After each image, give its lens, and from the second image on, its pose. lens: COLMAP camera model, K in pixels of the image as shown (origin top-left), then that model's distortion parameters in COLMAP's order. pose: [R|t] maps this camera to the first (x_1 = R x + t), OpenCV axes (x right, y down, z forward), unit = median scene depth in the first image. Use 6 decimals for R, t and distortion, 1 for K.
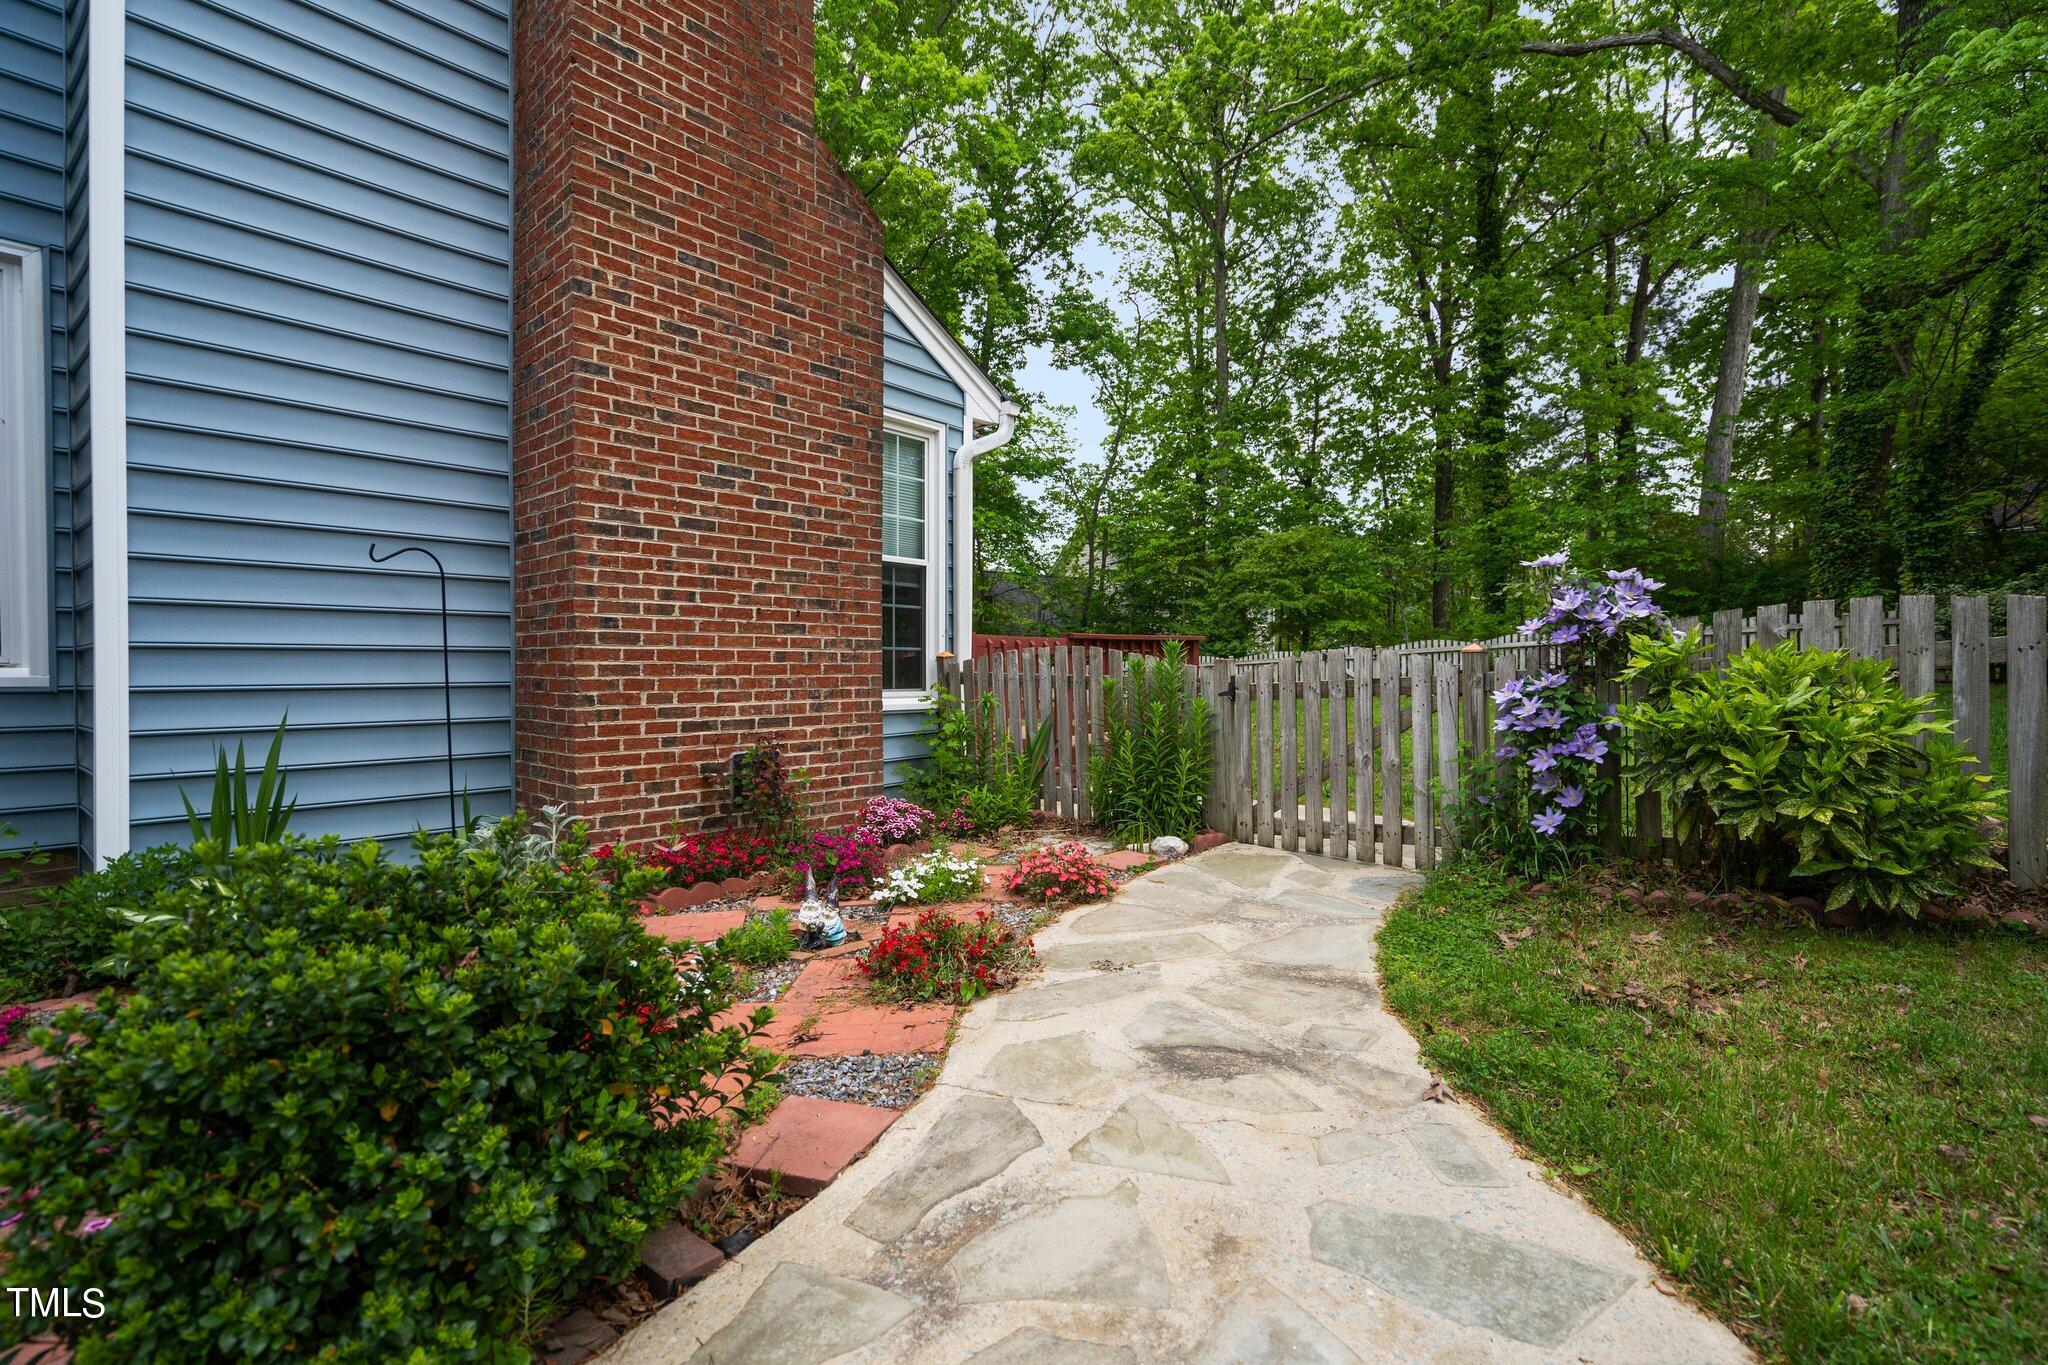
lens RADIAL K [[936.3, 0, 1024.1], [0, 936.3, 680.9], [0, 0, 1]] dist [0.000115, 0.000057]
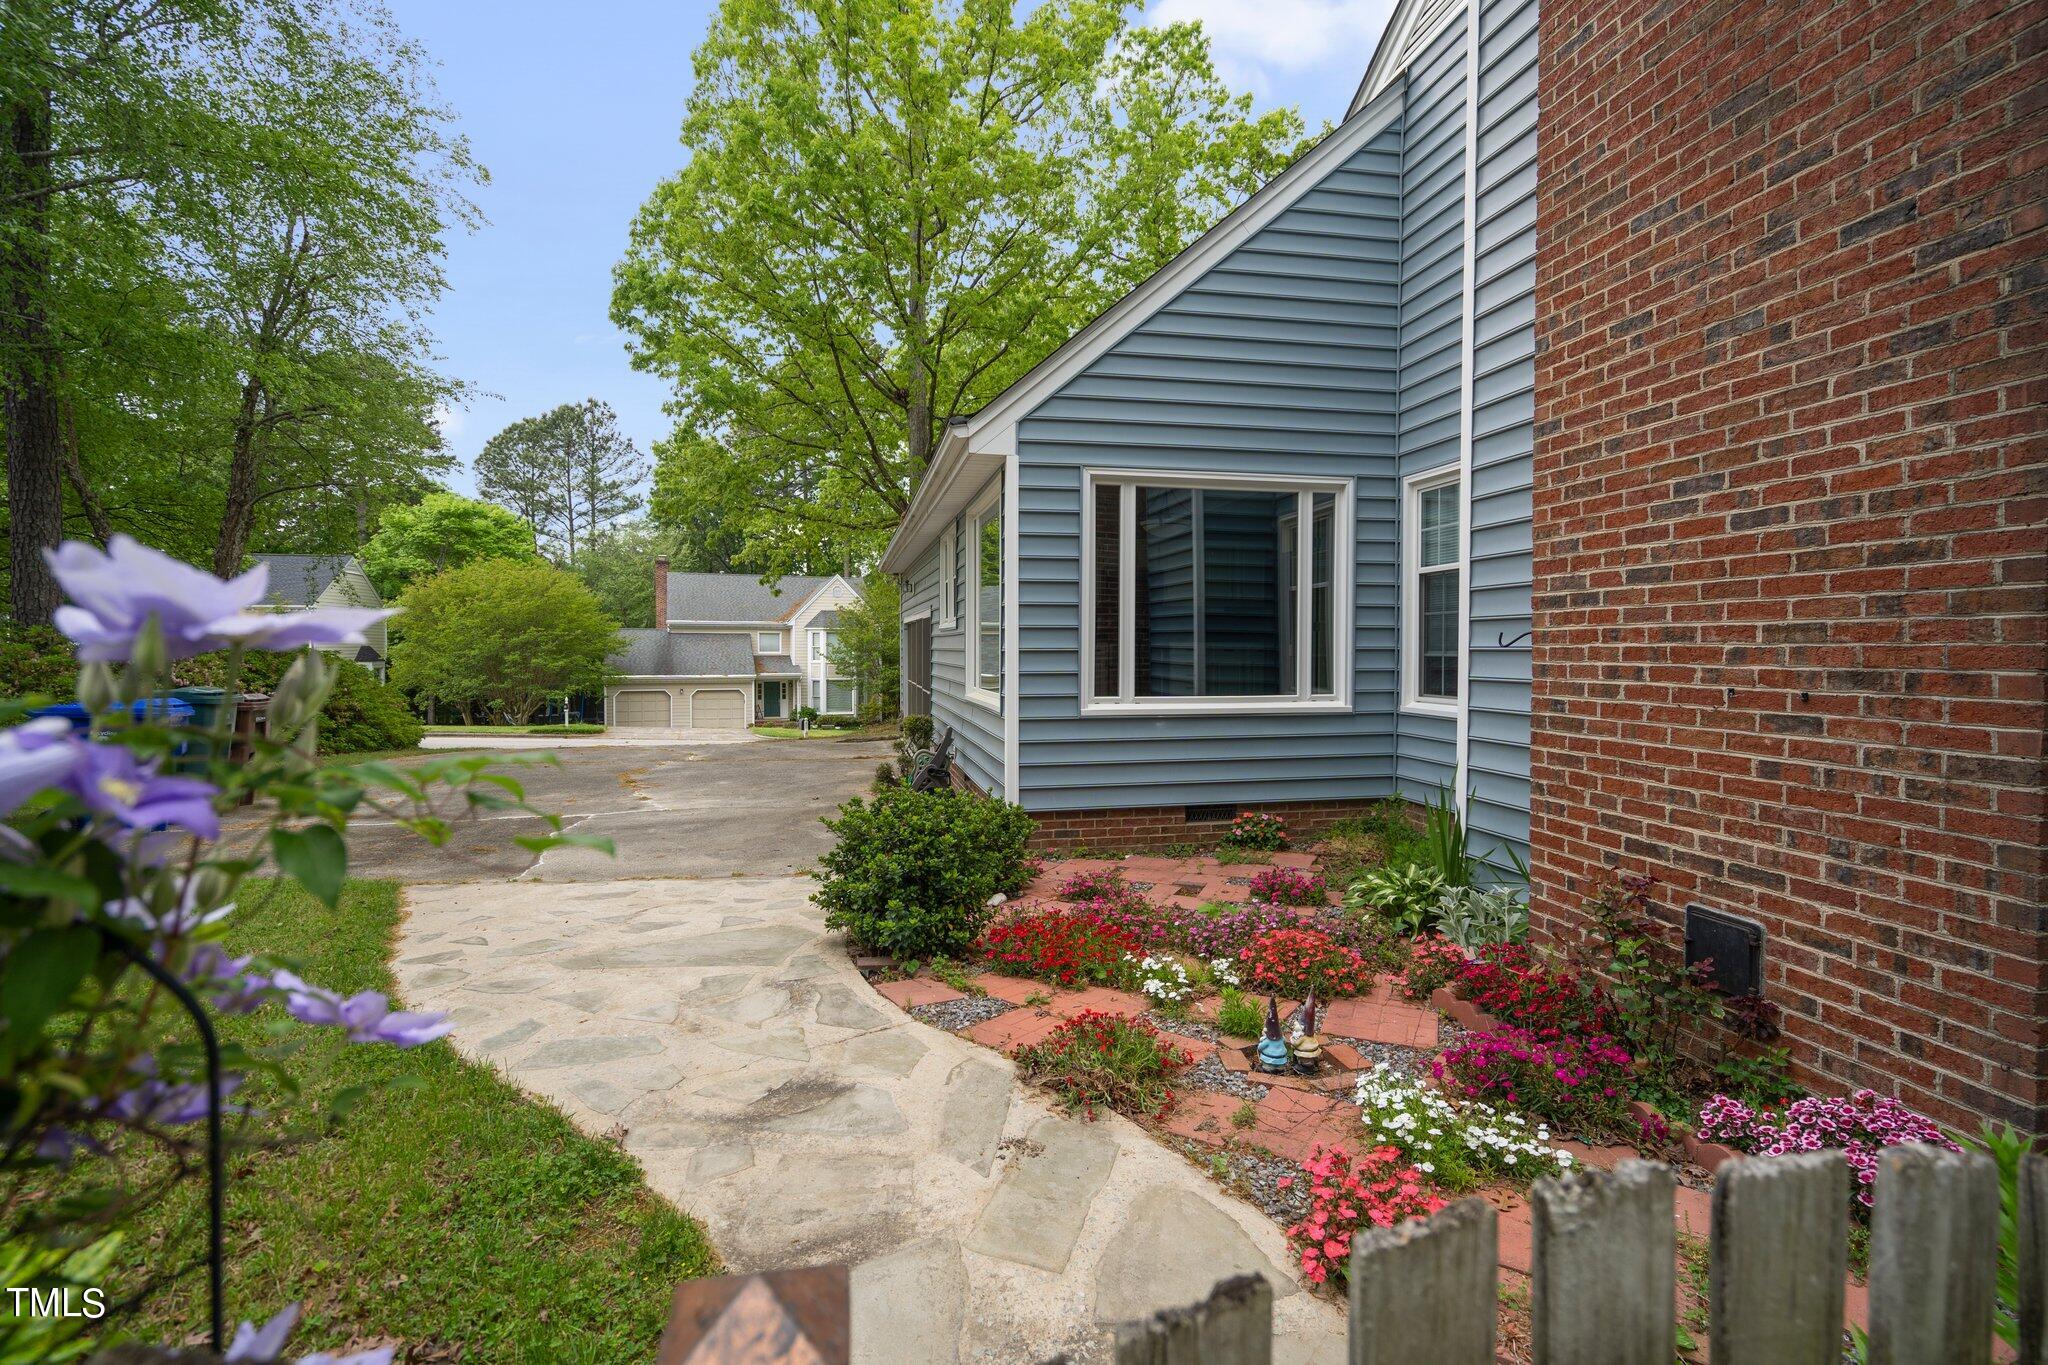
lens RADIAL K [[936.3, 0, 1023.7], [0, 936.3, 668.2], [0, 0, 1]] dist [0.000115, 0.000057]
pose [[-0.603868, 0.019918, -0.796835, 0.533187], [-0.006657, 0.999527, 0.030030, -0.112716], [0.797056, 0.023439, -0.603450, 1.052281]]
